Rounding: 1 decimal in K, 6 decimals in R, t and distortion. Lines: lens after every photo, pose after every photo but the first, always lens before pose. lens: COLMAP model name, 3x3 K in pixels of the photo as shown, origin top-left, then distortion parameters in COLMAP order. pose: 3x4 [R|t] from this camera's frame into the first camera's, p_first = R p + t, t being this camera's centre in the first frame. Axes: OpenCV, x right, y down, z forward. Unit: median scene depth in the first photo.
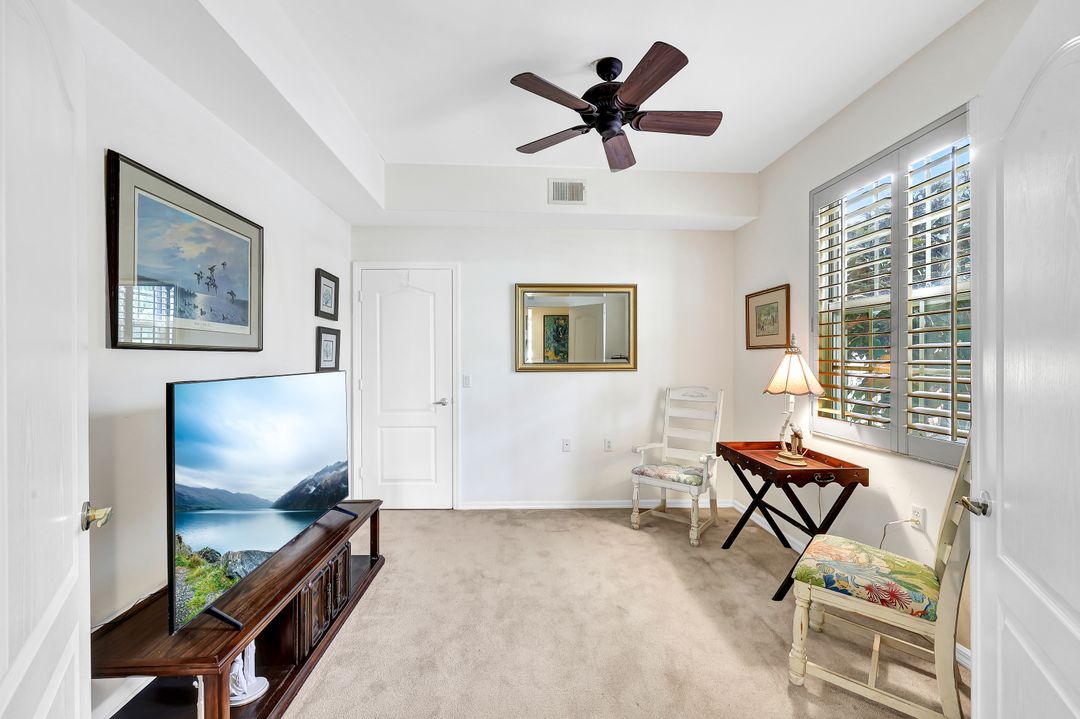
lens RADIAL K [[434.5, 0, 538.7], [0, 434.5, 359.3], [0, 0, 1]] dist [0.001373, 0.000341]
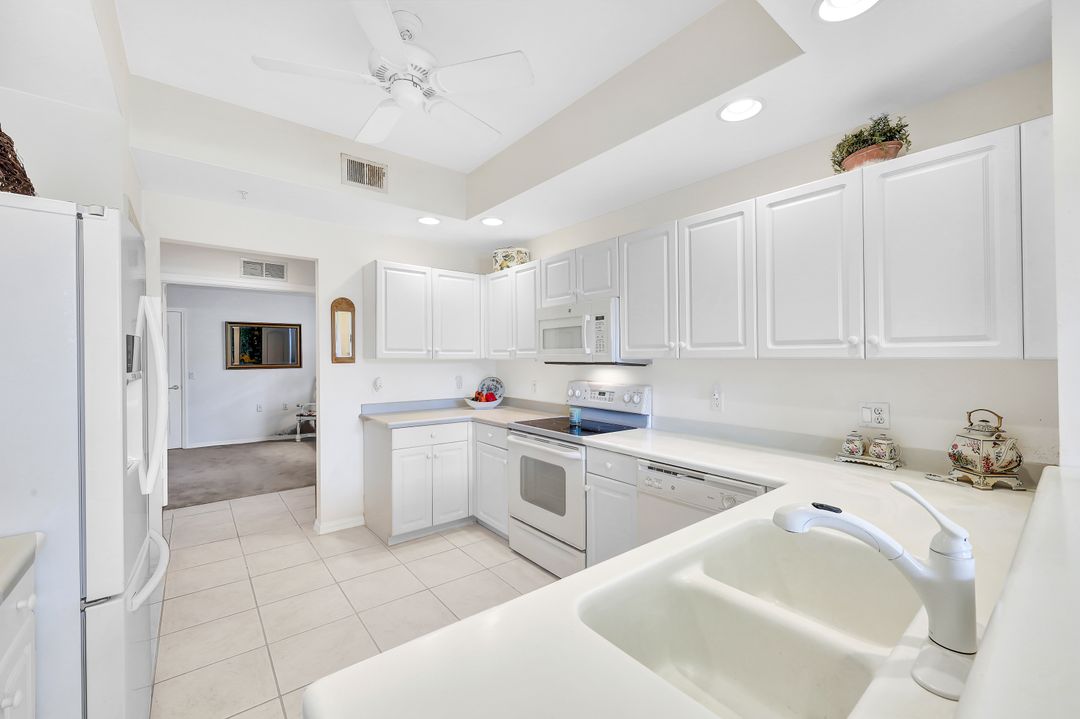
lens RADIAL K [[434.5, 0, 538.7], [0, 434.5, 359.3], [0, 0, 1]] dist [0.001373, 0.000341]
pose [[0.809325, -0.005630, 0.587335, -0.061401], [0.005407, 0.999983, 0.002134, -0.010755], [-0.587337, 0.001448, 0.809341, -1.225028]]
